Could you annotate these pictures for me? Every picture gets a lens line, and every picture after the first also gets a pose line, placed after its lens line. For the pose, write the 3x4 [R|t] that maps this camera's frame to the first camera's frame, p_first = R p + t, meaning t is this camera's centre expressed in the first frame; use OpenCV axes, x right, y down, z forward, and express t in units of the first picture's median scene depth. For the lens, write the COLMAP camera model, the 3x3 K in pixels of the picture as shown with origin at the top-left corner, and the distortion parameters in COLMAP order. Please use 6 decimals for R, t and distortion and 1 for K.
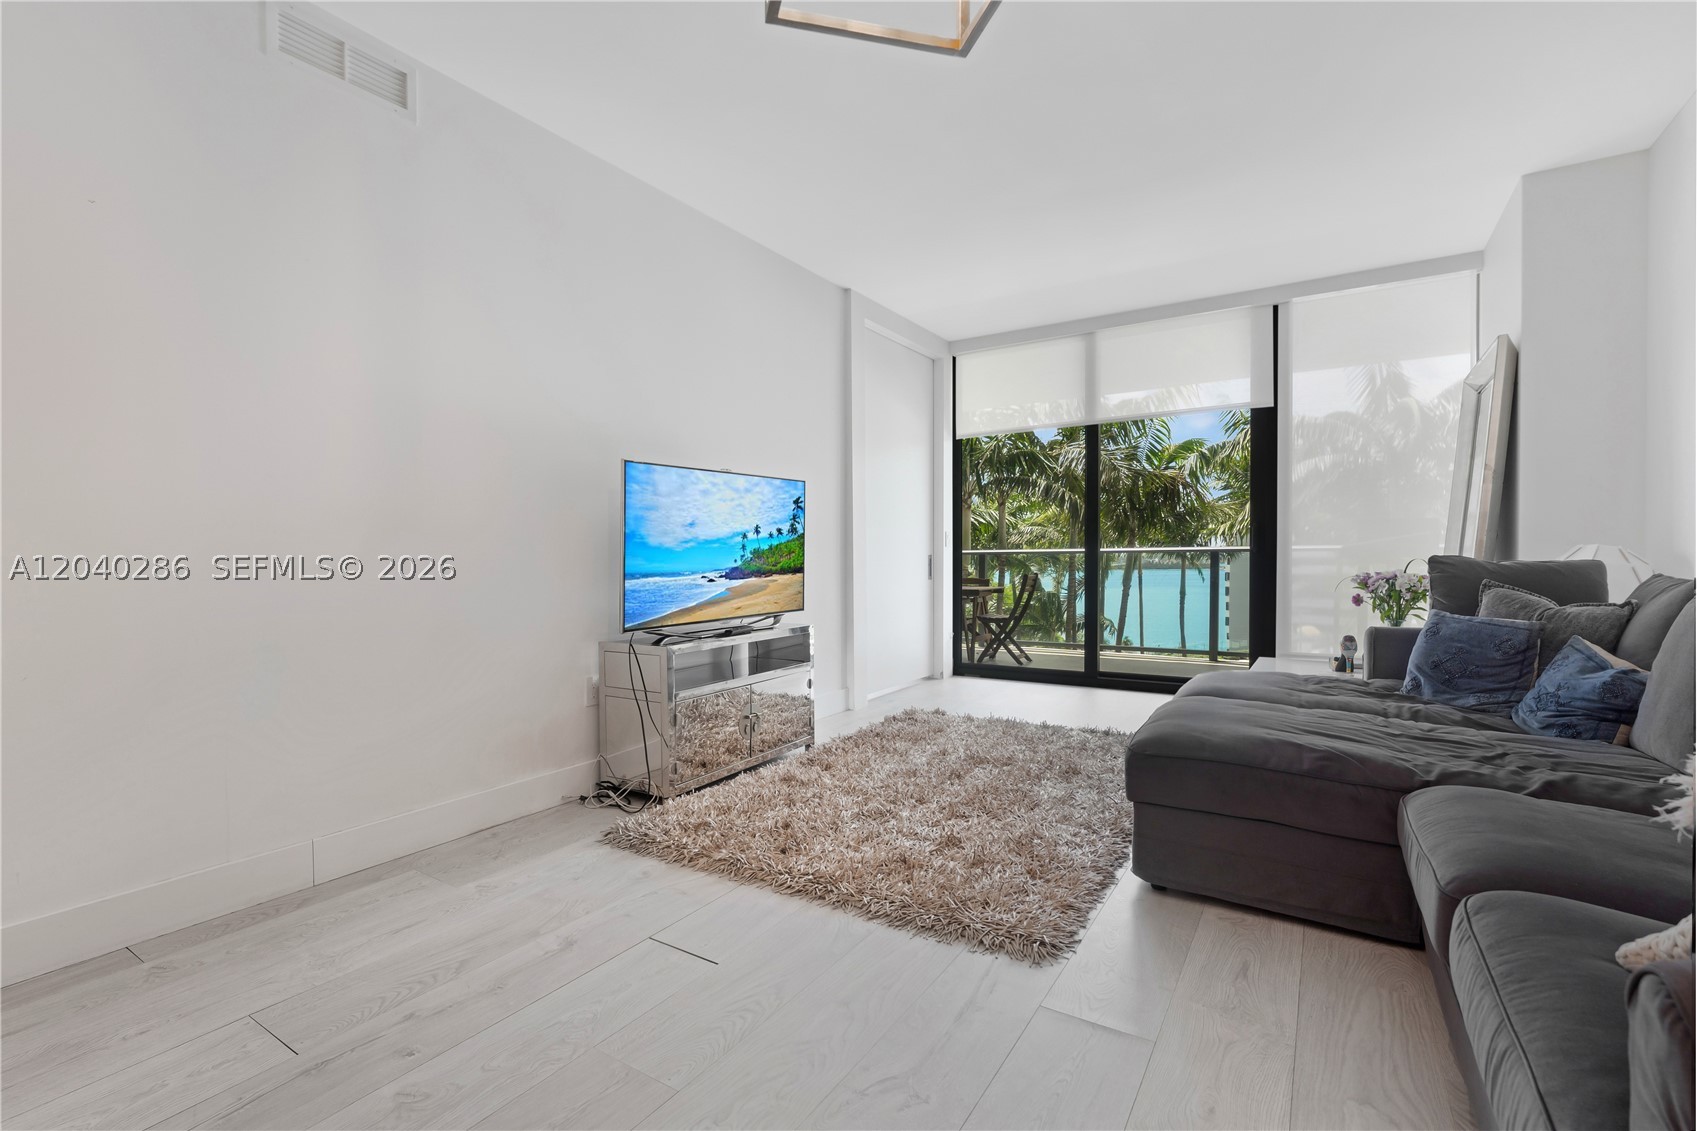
lens RADIAL K [[762.8, 0, 849.0], [0, 762.8, 574.2], [0, 0, 1]] dist [-0.002138, -0.000700]
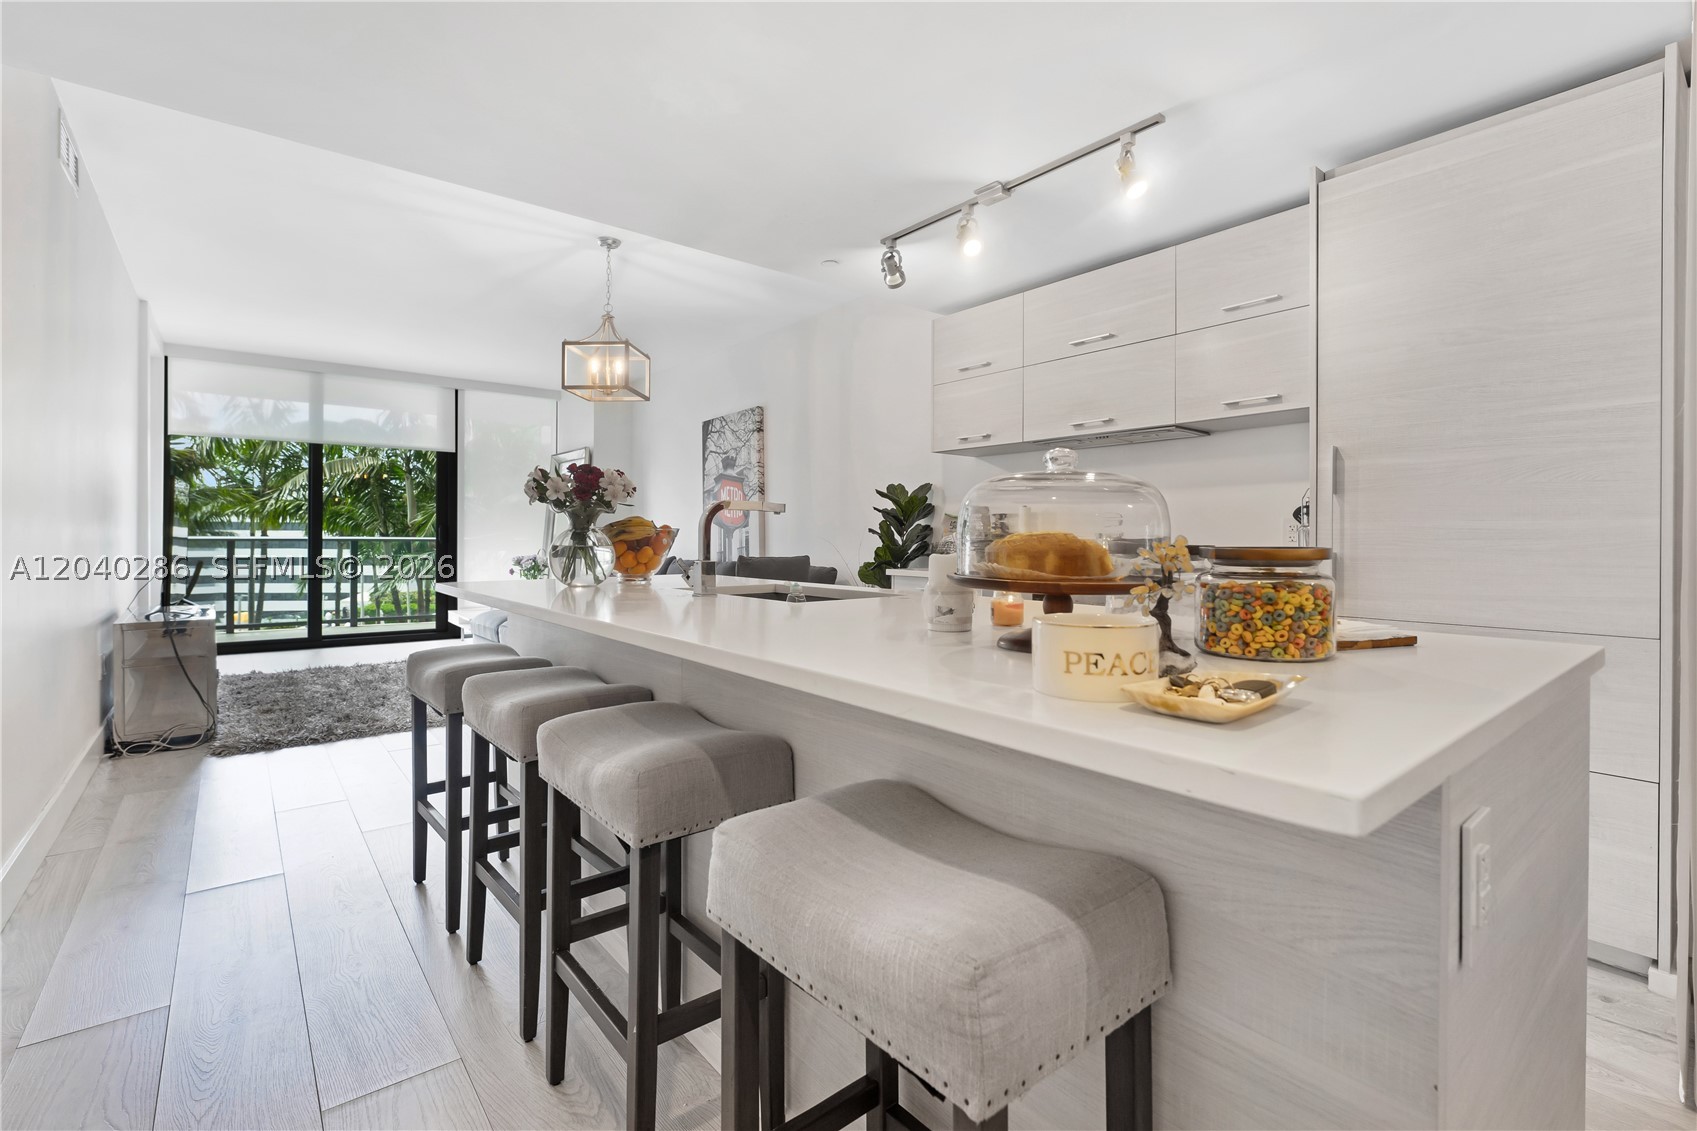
lens RADIAL K [[762.8, 0, 848.5], [0, 762.8, 542.7], [0, 0, 1]] dist [-0.002138, -0.000700]
pose [[0.323261, 0.008698, 0.946270, -0.690075], [0.009414, 0.999879, -0.012407, -0.004237], [-0.946263, 0.012919, 0.323140, -0.291739]]
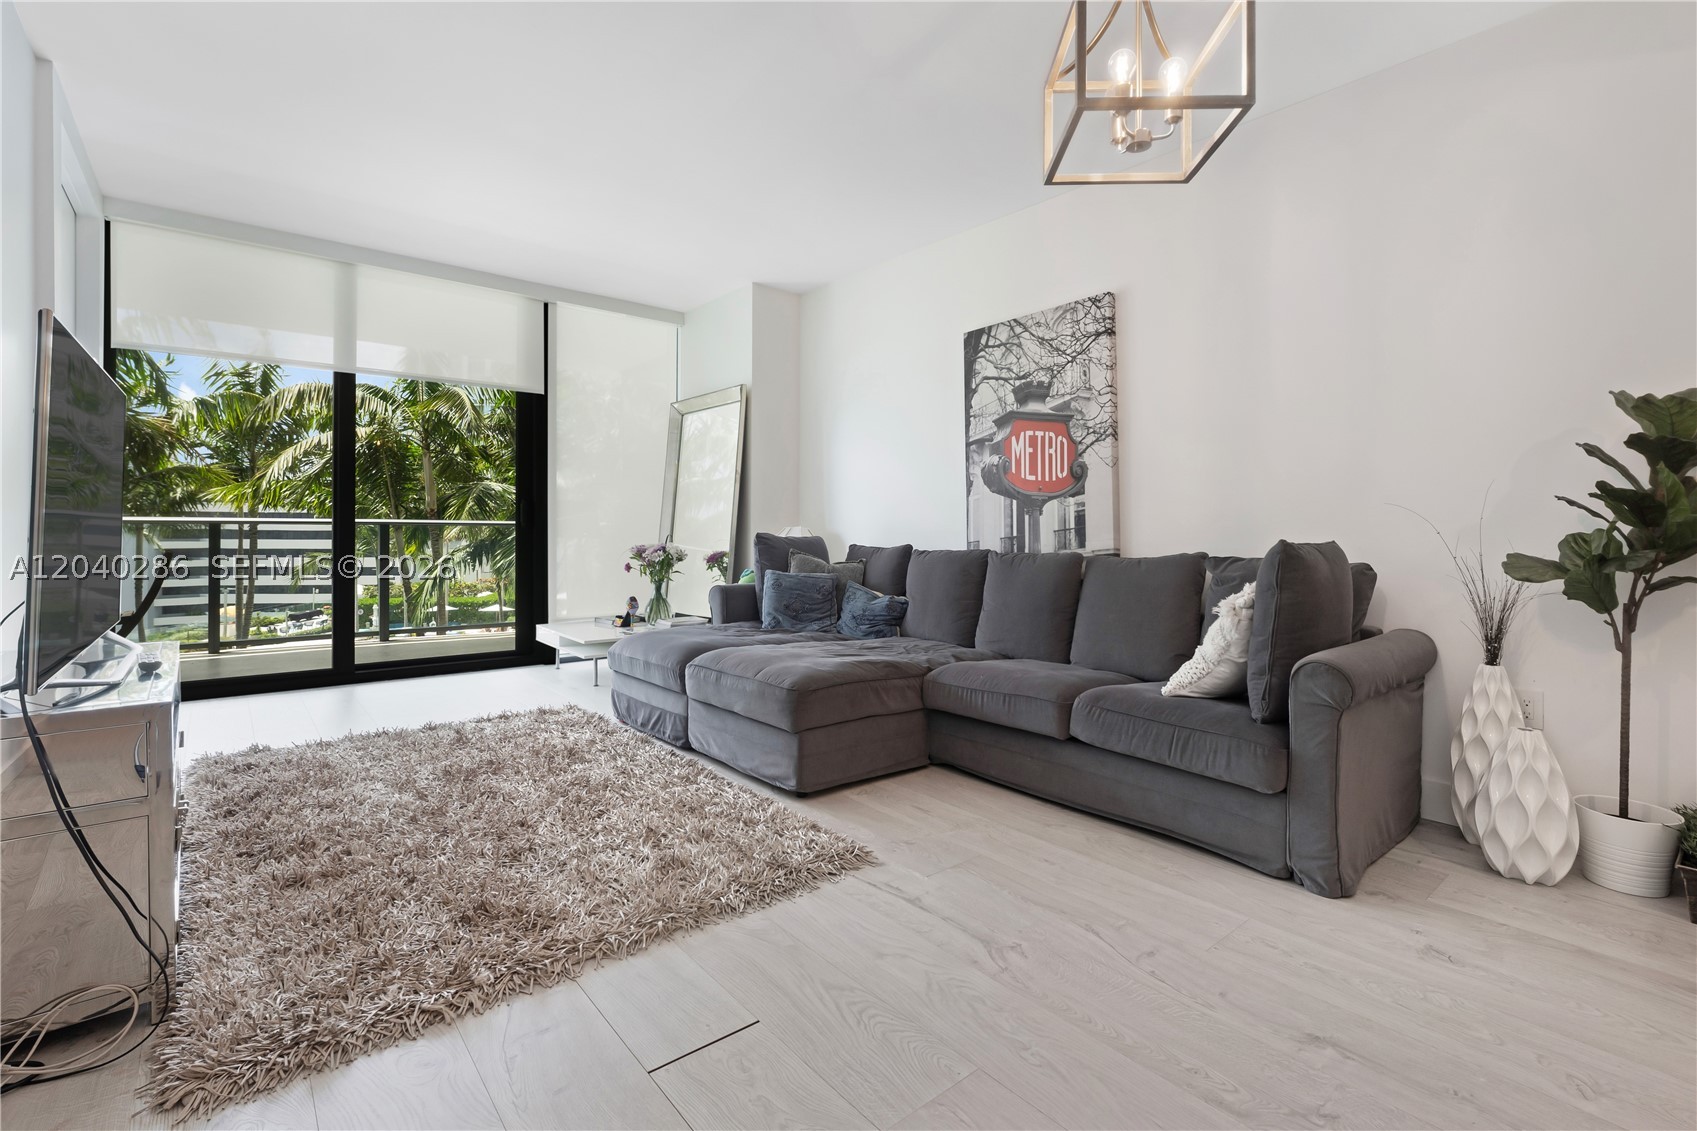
lens RADIAL K [[762.8, 0, 855.8], [0, 762.8, 538.0], [0, 0, 1]] dist [-0.002138, -0.000700]
pose [[0.308289, 0.003358, 0.951287, -0.351378], [0.009402, 0.999934, -0.006576, -0.001850], [-0.951246, 0.010972, 0.308237, 0.241817]]
